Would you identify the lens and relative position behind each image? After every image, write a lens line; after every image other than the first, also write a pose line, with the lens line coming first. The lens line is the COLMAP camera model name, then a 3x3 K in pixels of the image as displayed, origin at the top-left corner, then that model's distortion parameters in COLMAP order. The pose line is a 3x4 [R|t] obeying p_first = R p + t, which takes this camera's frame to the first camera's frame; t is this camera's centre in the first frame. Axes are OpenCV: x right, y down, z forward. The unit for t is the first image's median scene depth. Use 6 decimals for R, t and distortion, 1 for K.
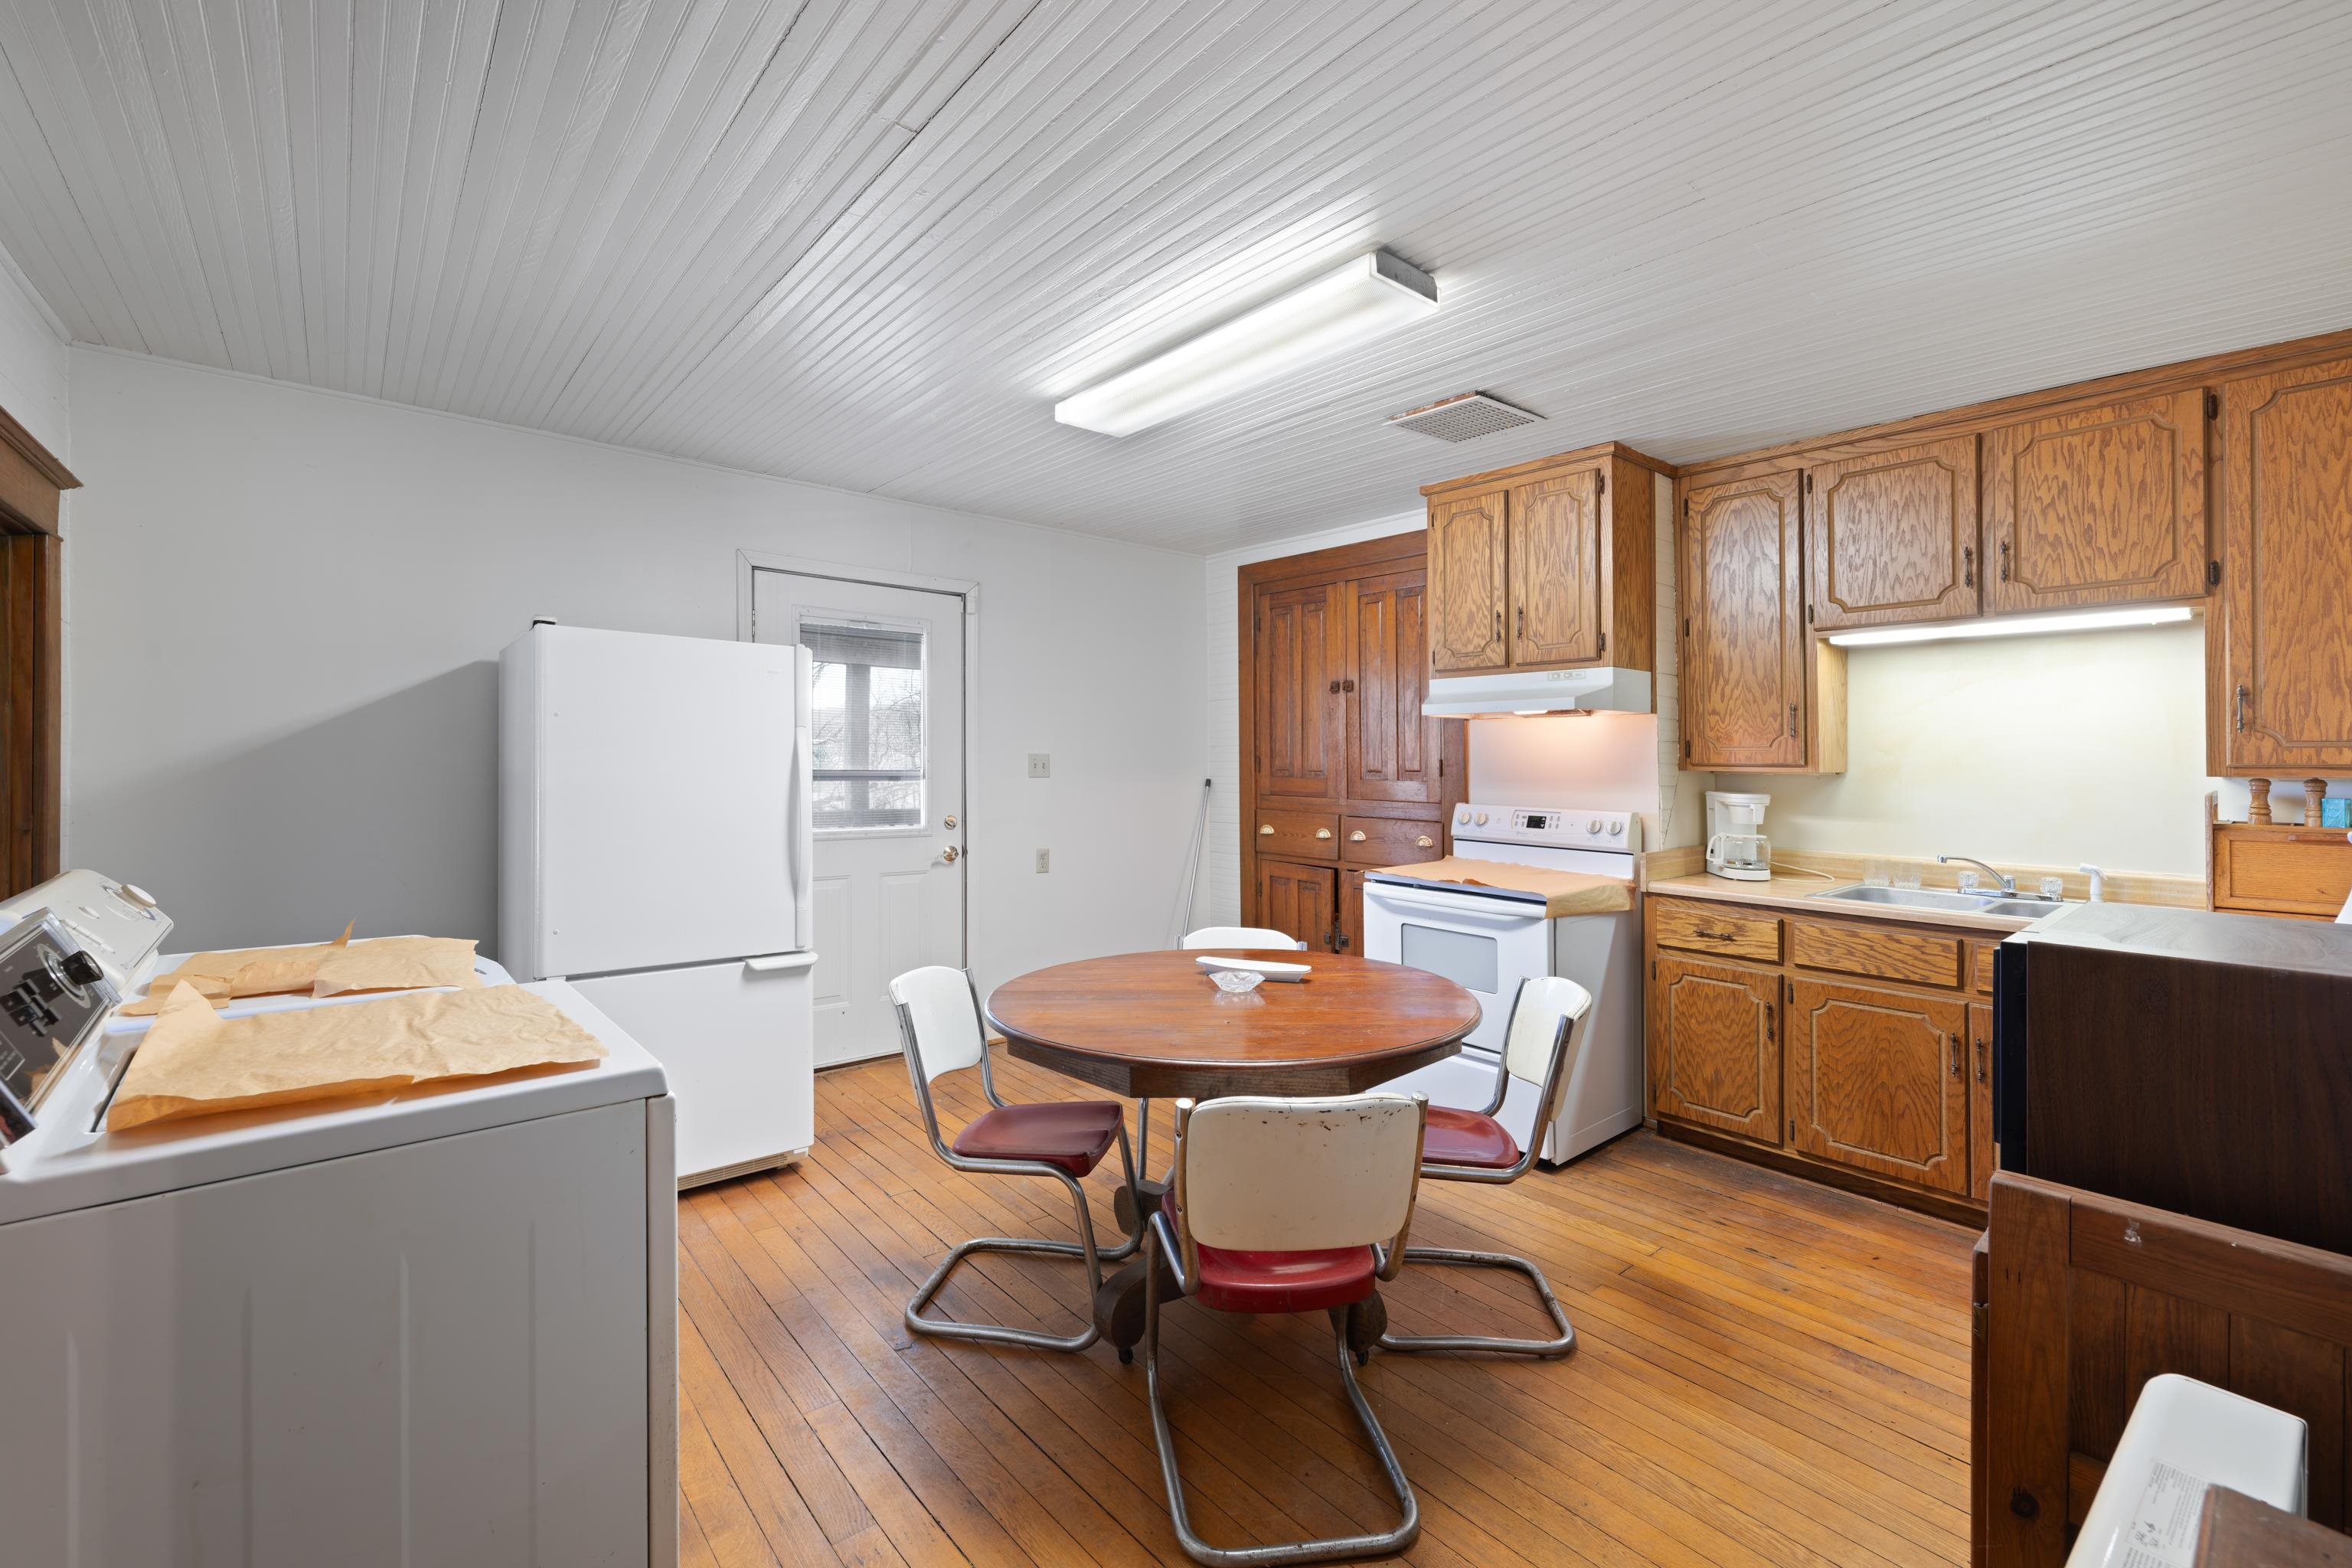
lens RADIAL K [[1006.2, 0, 1174.7], [0, 1006.2, 771.5], [0, 0, 1]] dist [-0.000849, -0.000021]
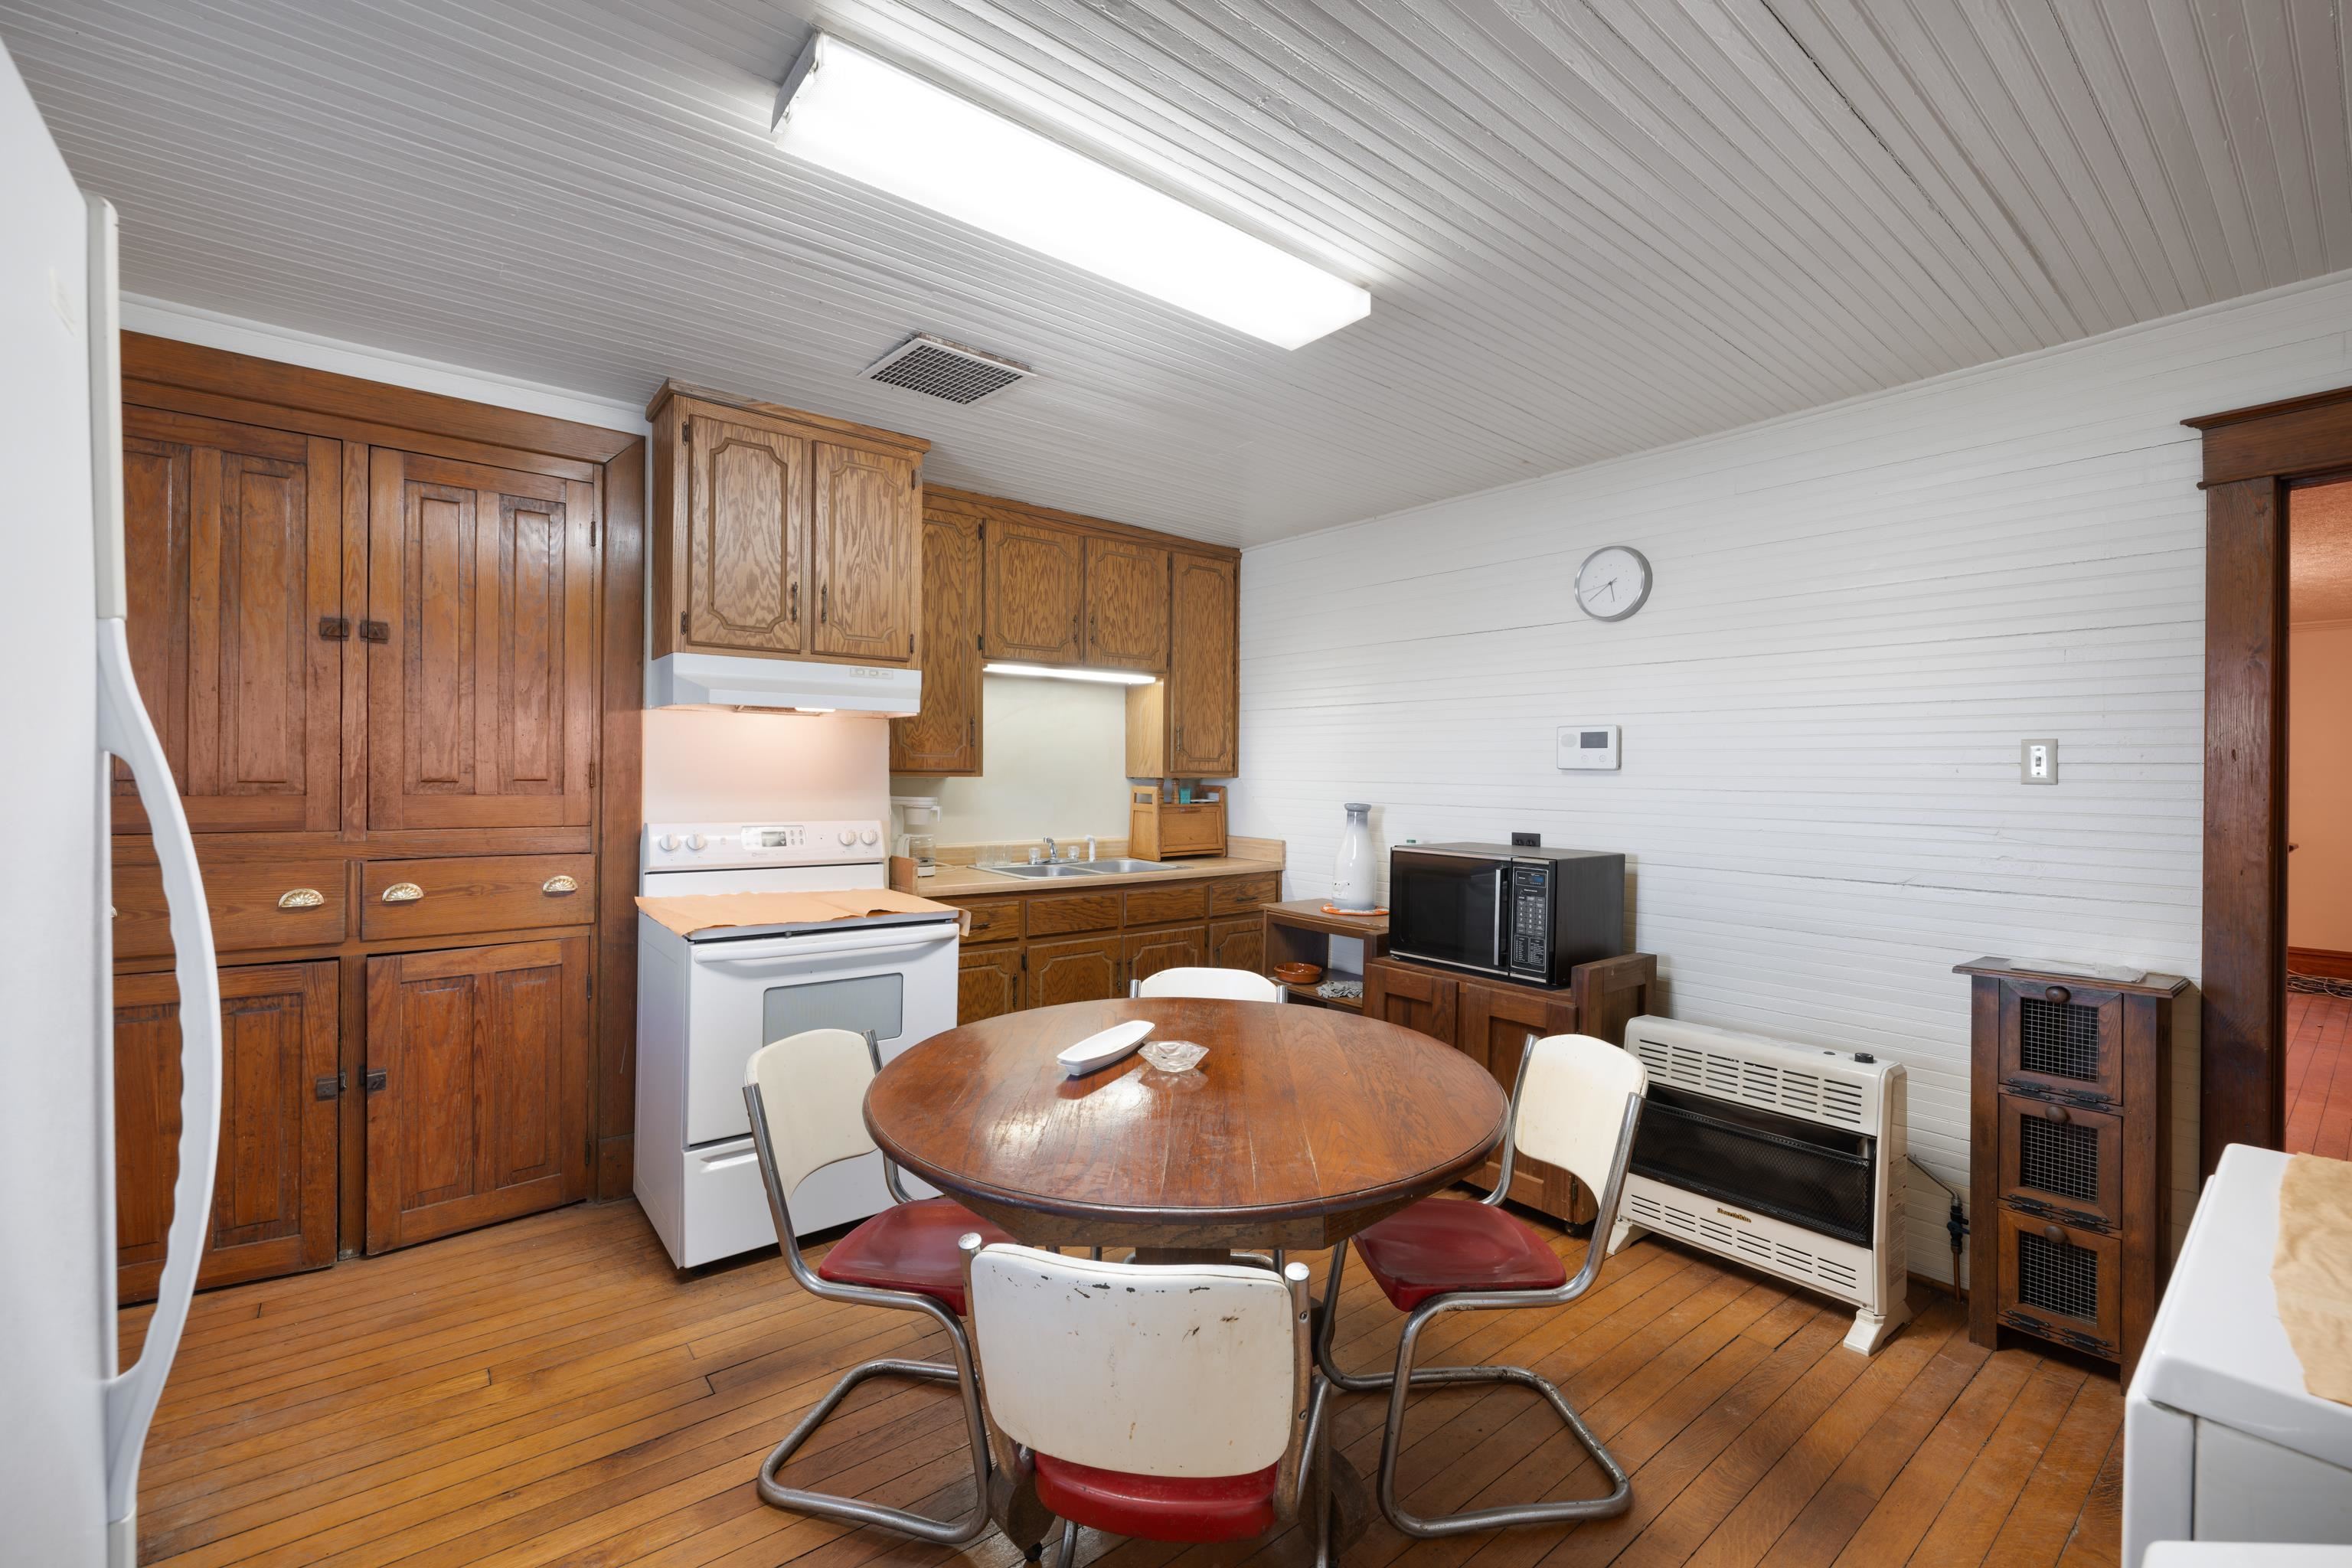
lens RADIAL K [[1006.2, 0, 1175.3], [0, 1006.2, 769.9], [0, 0, 1]] dist [-0.000849, -0.000021]
pose [[0.011956, -0.006380, 0.999908, -0.508956], [-0.000572, 0.999979, 0.006387, -0.013940], [-0.999928, -0.000648, 0.011952, 0.705172]]
